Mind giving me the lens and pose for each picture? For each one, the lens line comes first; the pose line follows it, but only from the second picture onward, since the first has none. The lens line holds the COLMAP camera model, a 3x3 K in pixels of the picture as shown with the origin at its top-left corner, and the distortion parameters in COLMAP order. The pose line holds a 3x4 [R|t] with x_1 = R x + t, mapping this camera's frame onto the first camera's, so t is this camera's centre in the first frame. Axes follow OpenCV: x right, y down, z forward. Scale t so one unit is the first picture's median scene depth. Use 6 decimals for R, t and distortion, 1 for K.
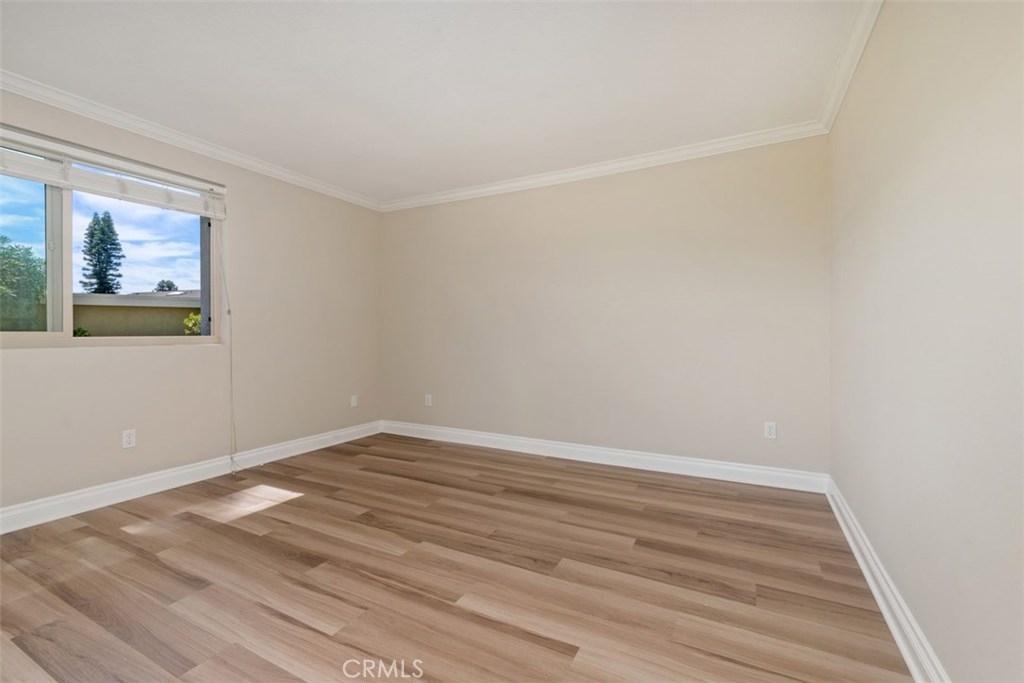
lens RADIAL K [[451.4, 0, 506.0], [0, 451.4, 341.6], [0, 0, 1]] dist [0.001796, 0.000120]
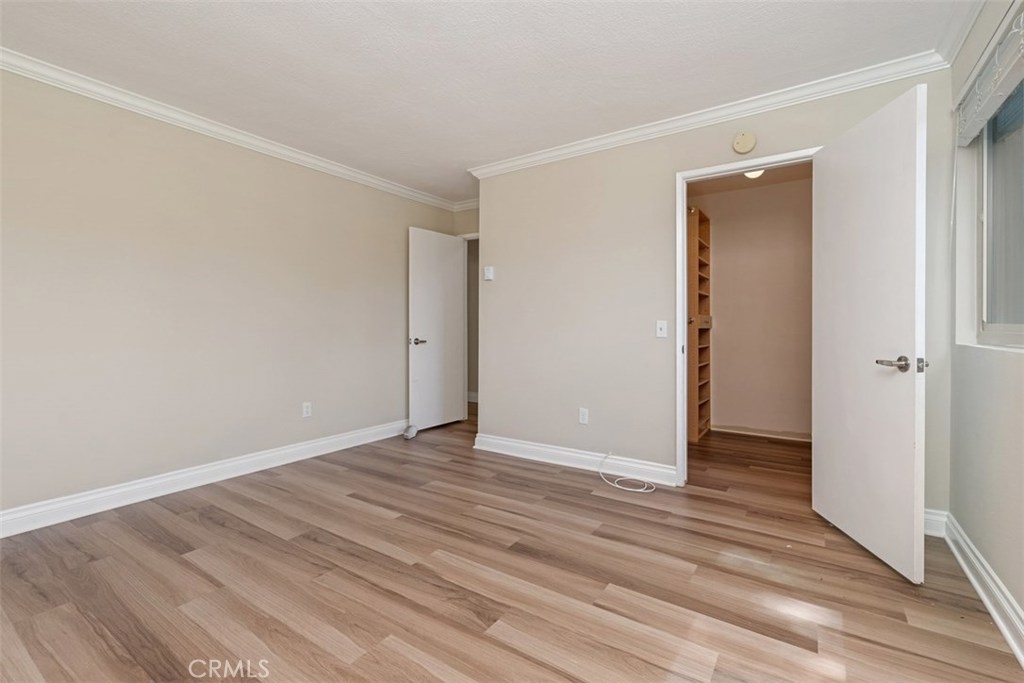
lens RADIAL K [[451.1, 0, 507.6], [0, 451.1, 329.6], [0, 0, 1]] dist [0.001203, 0.000024]
pose [[-0.995435, 0.001361, 0.095428, -0.501163], [0.003590, 0.999725, 0.023182, -0.037038], [-0.095370, 0.023418, -0.995166, 2.040980]]
